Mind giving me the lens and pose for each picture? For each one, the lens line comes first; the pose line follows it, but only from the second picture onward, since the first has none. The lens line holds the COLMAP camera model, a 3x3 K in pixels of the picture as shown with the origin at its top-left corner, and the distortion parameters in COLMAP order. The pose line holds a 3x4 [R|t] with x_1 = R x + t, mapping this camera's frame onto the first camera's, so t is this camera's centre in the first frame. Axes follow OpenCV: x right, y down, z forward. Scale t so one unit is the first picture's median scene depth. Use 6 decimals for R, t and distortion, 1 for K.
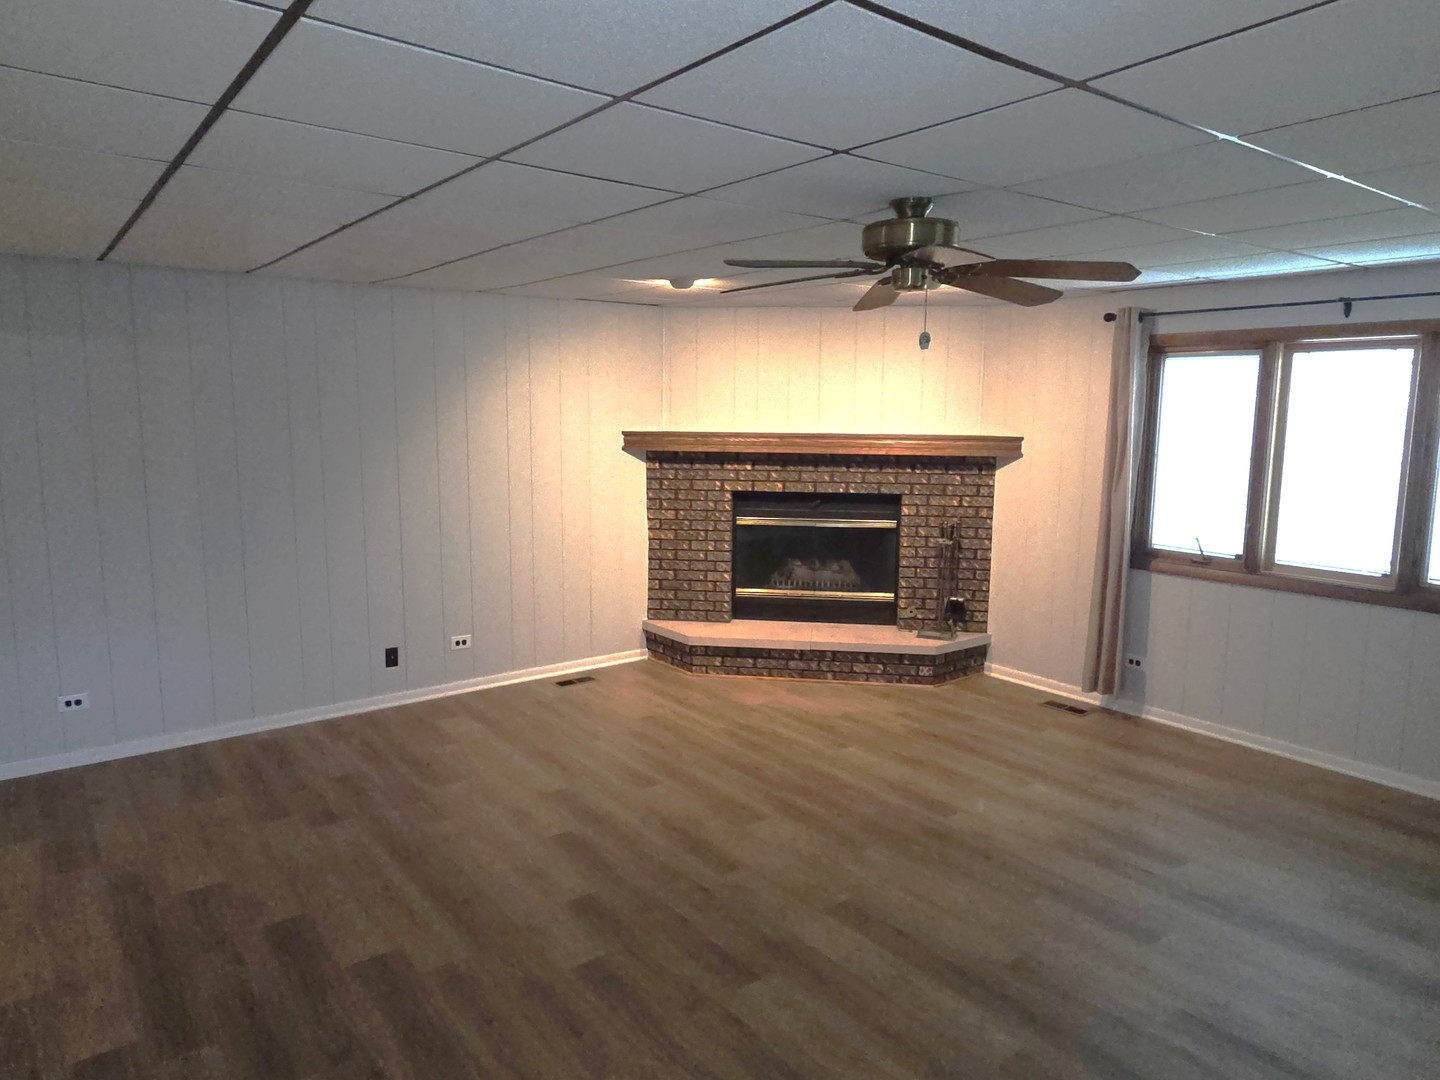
lens RADIAL K [[929.5, 0, 714.7], [0, 929.5, 547.2], [0, 0, 1]] dist [-0.010907, -0.002217]
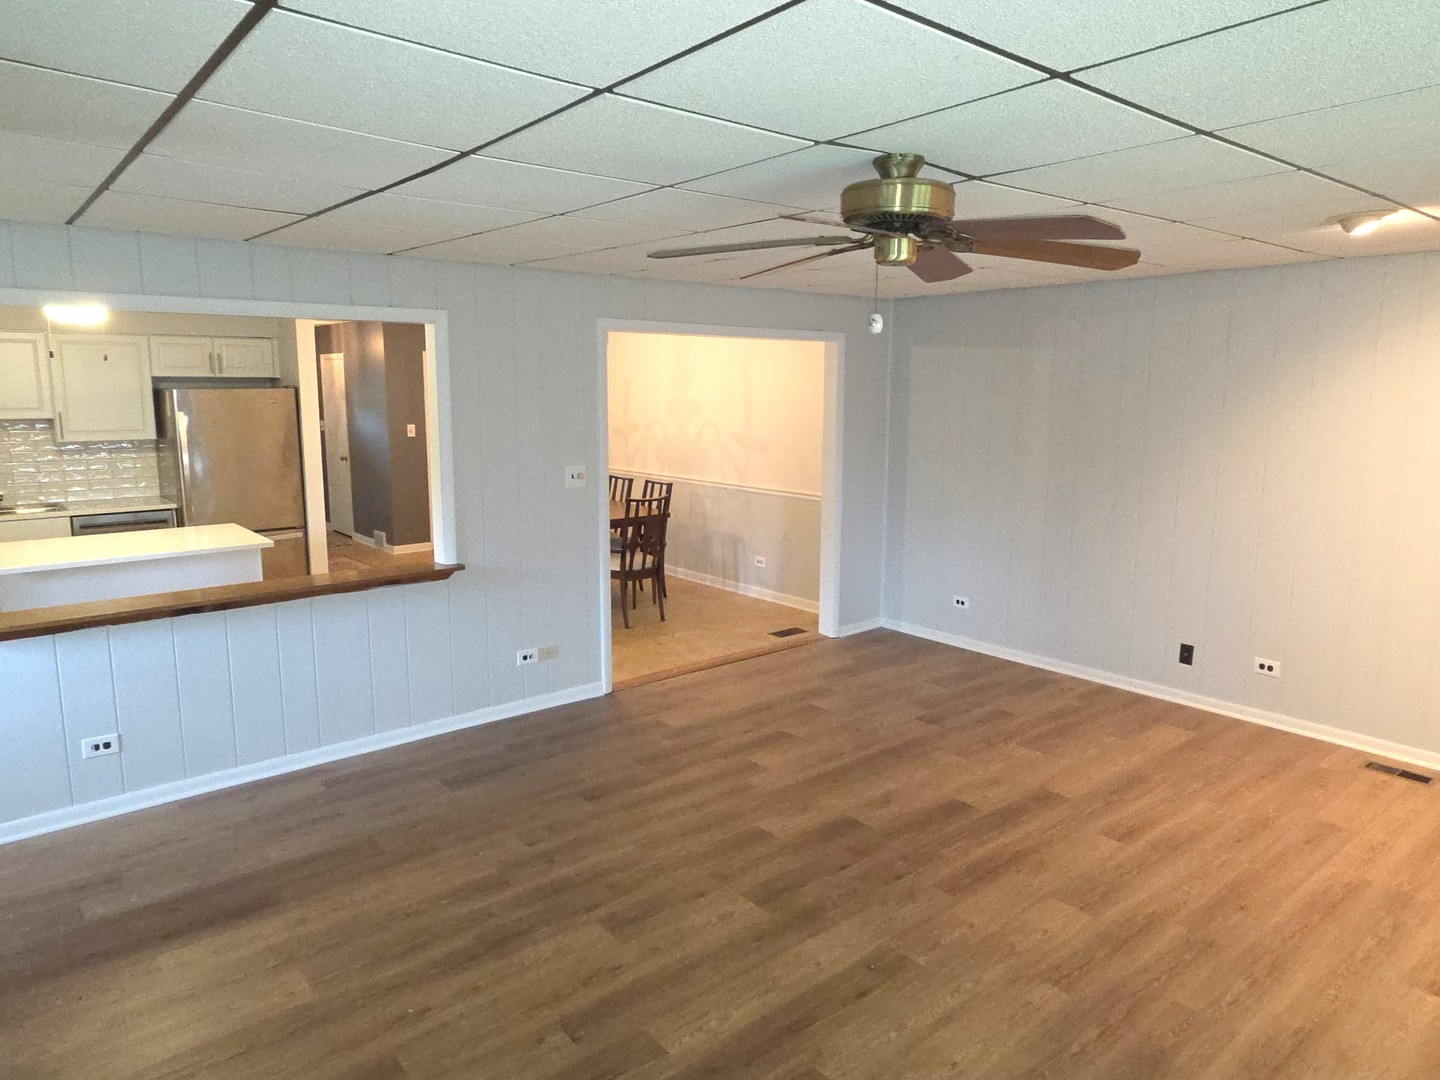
lens RADIAL K [[929.5, 0, 714.1], [0, 929.5, 532.8], [0, 0, 1]] dist [-0.010907, -0.002217]
pose [[0.037236, 0.146914, -0.988448, 0.683811], [-0.156242, 0.977825, 0.139449, -0.076949], [0.987017, 0.149244, 0.059365, 0.511049]]
